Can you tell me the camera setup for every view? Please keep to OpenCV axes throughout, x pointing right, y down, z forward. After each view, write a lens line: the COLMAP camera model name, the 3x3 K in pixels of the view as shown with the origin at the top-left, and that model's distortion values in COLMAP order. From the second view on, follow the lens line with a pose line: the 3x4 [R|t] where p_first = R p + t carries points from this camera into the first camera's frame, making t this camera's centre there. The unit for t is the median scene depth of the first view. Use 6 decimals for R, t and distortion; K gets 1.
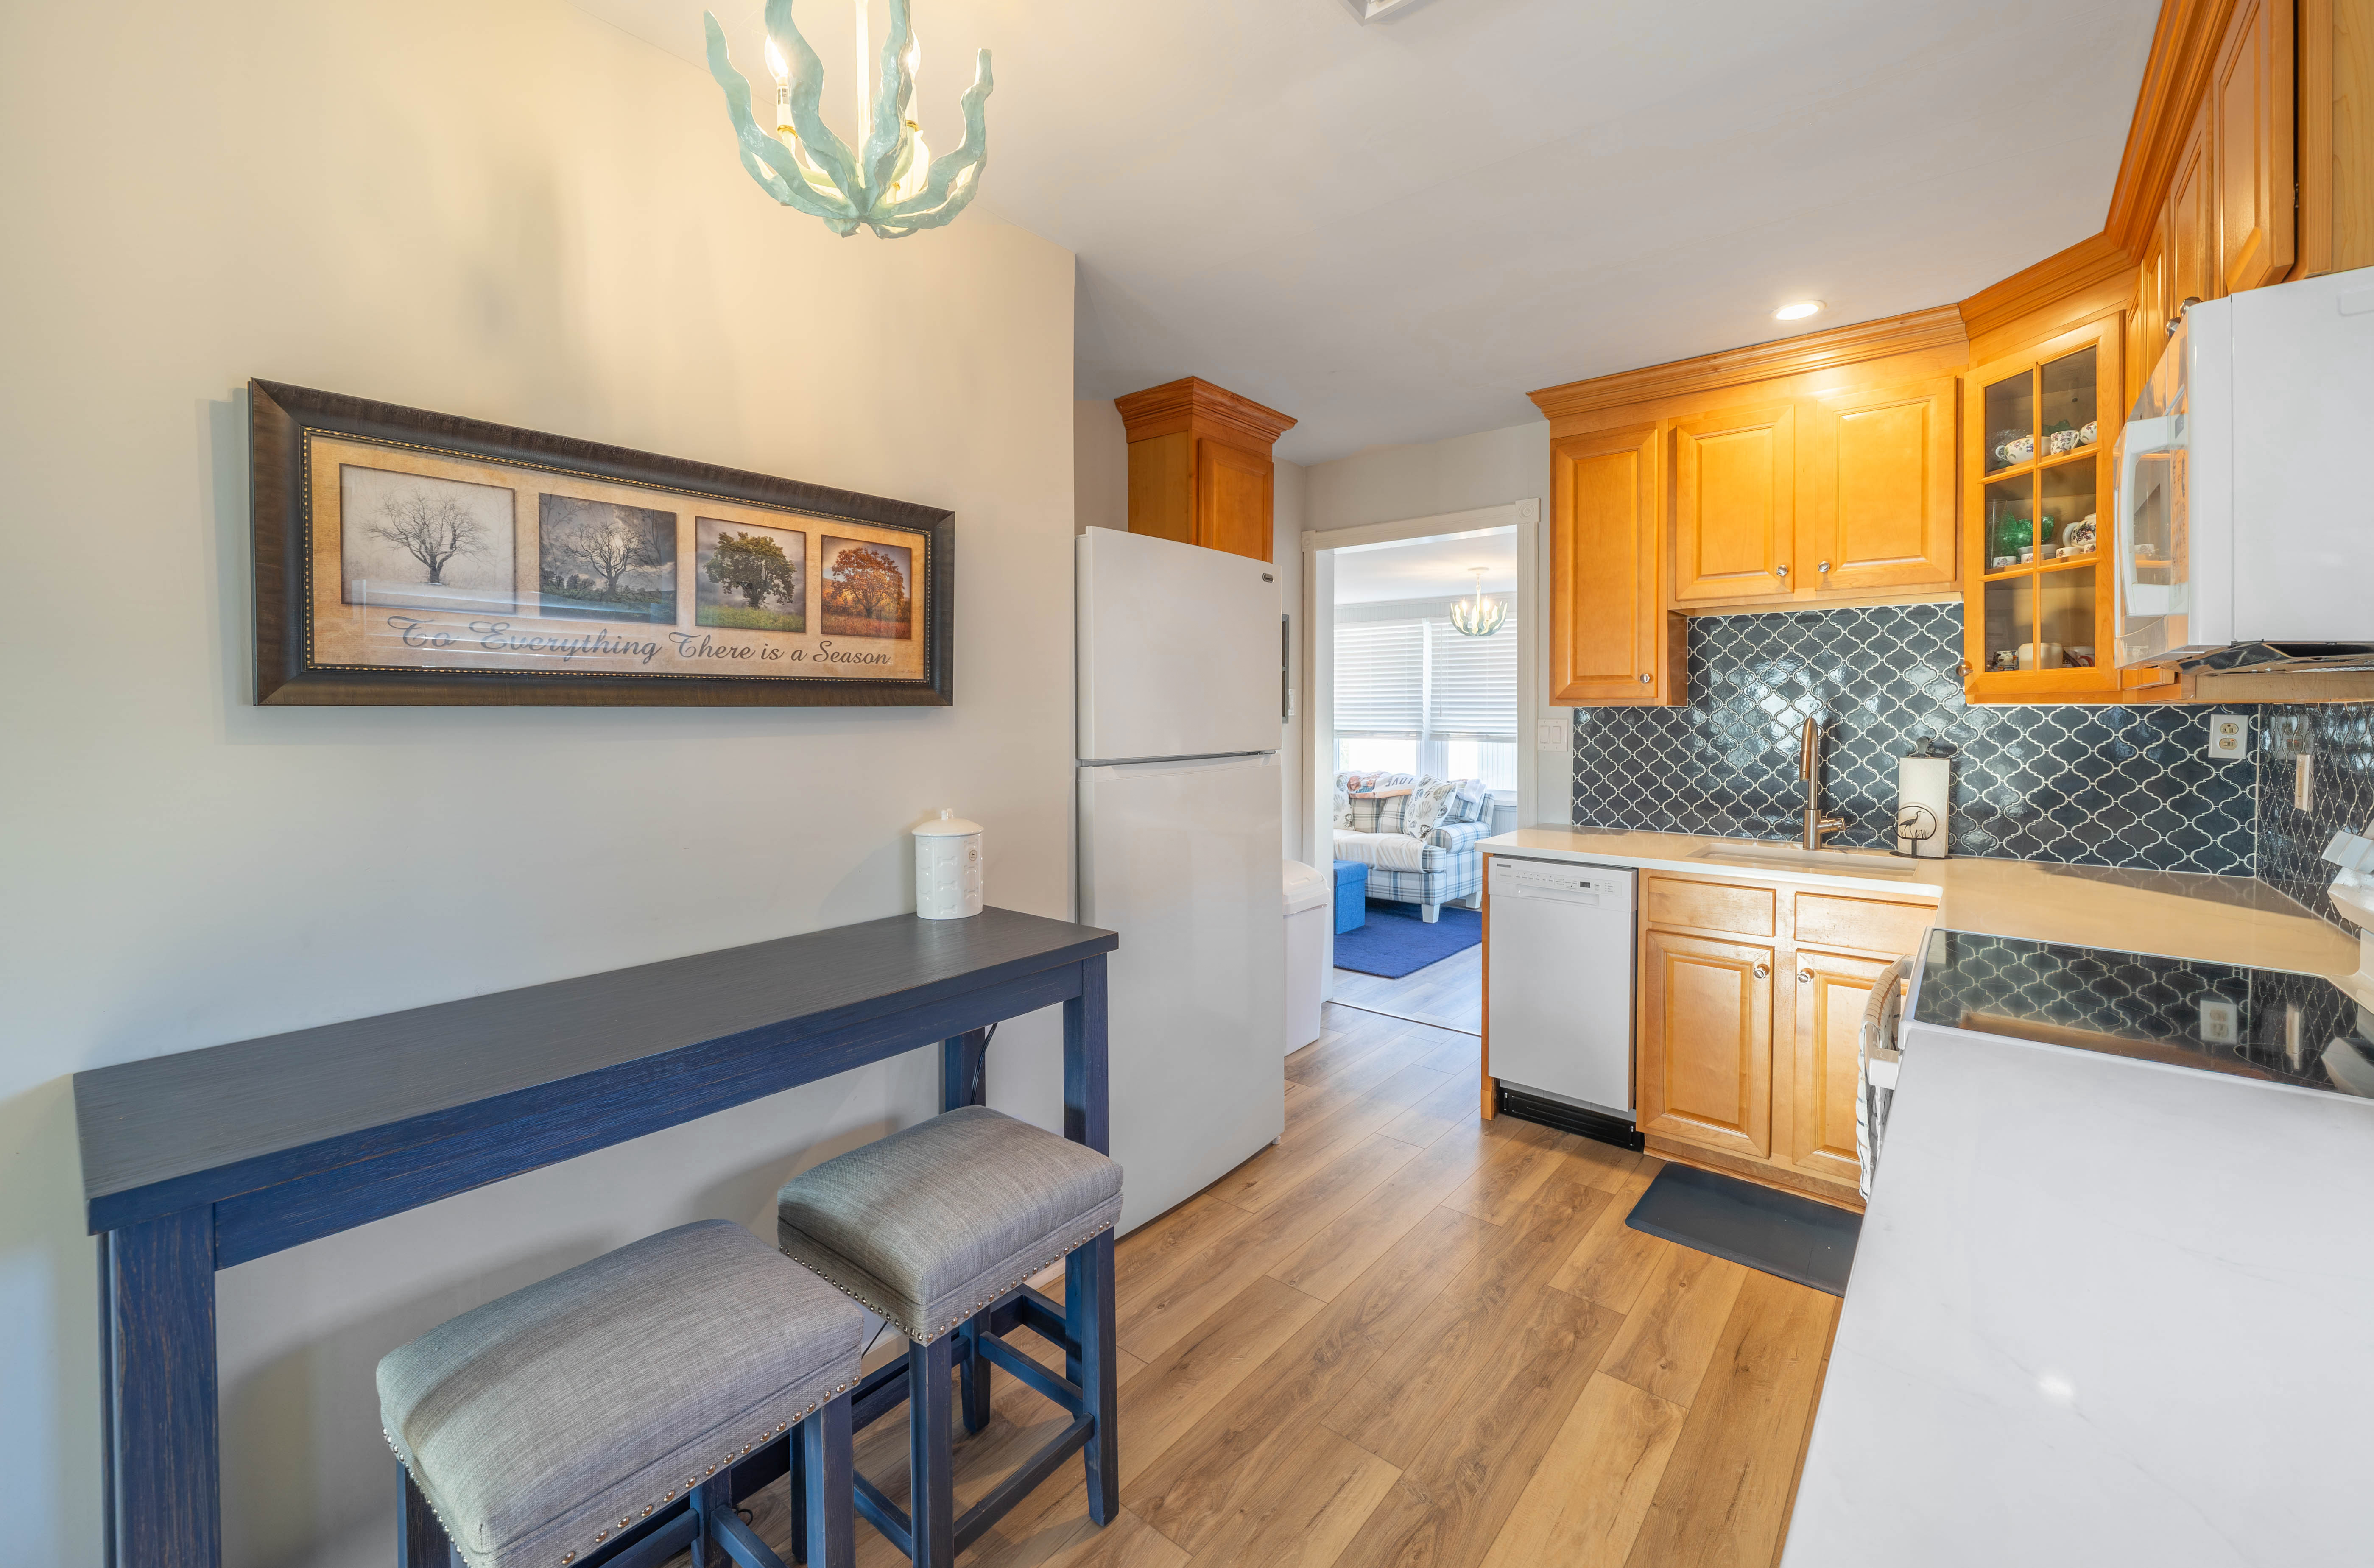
lens RADIAL K [[947.2, 0, 1226.7], [0, 947.2, 722.8], [0, 0, 1]] dist [-0.006078, 0.000064]
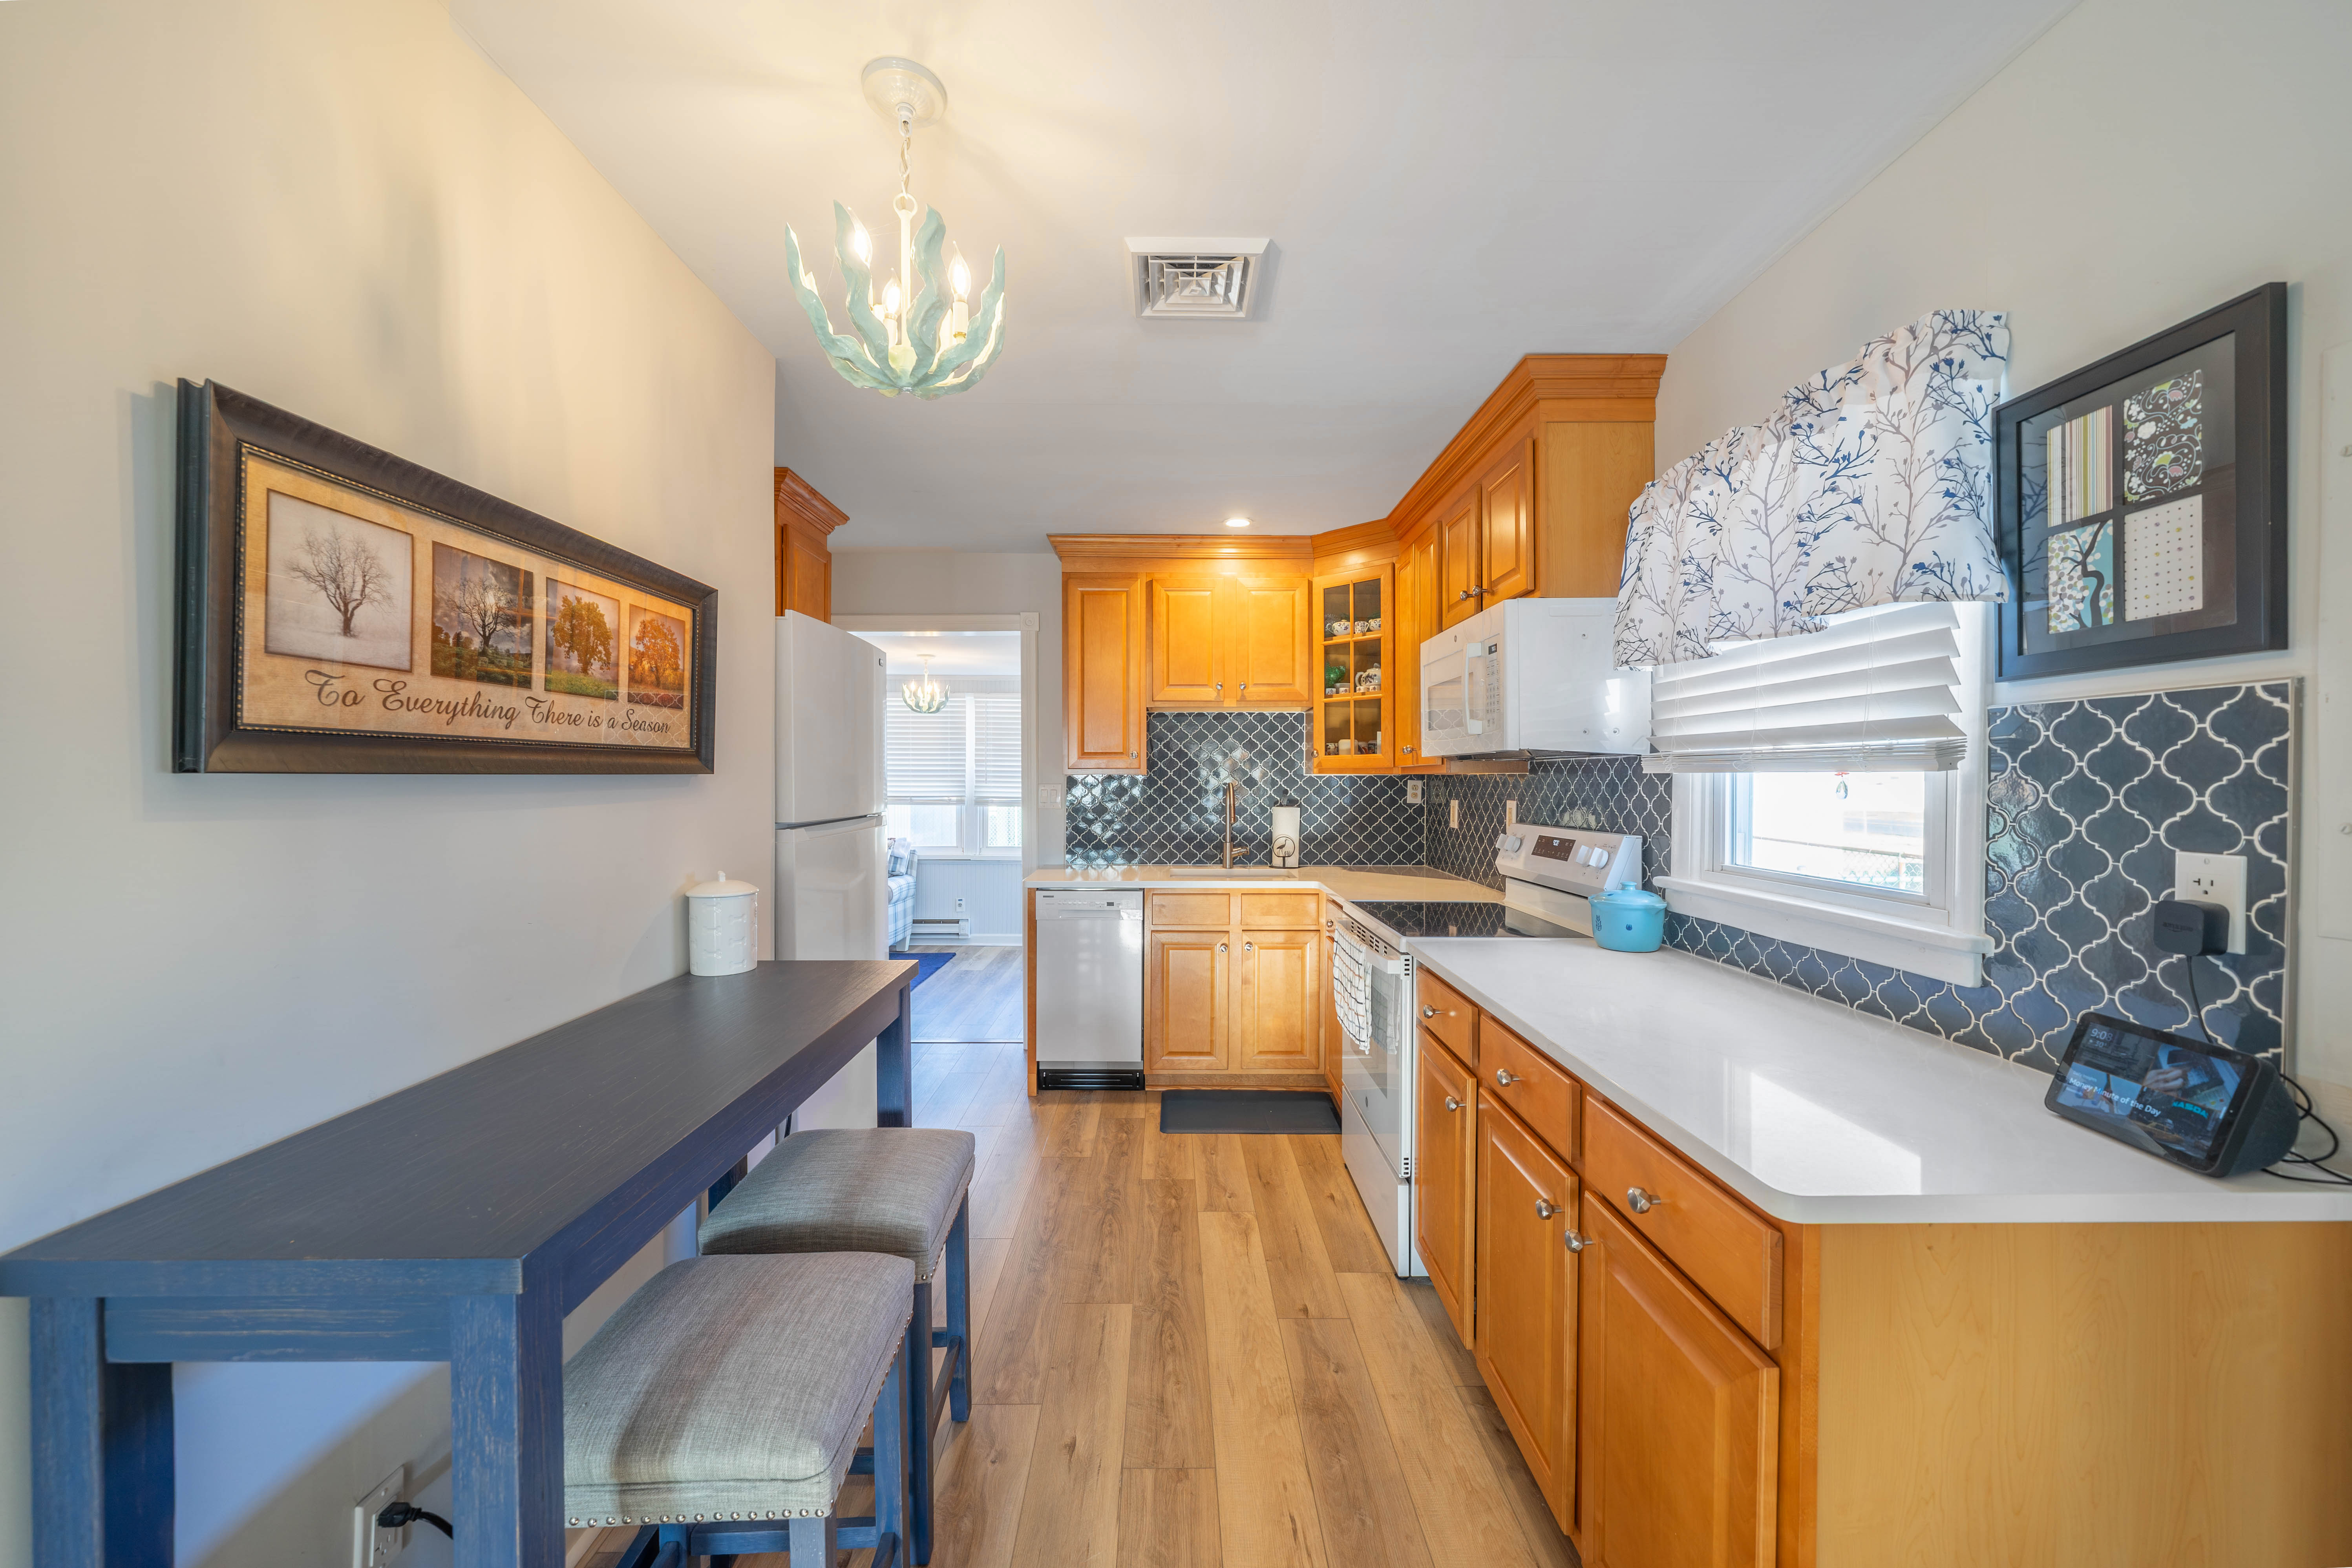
lens RADIAL K [[876.1, 0, 1173.5], [0, 876.1, 779.0], [0, 0, 1]] dist [-0.004253, -0.000178]
pose [[0.778559, -0.000639, 0.627571, -0.427329], [0.007044, 0.999945, -0.007721, -0.000623], [-0.627532, 0.010431, 0.778521, -0.066067]]
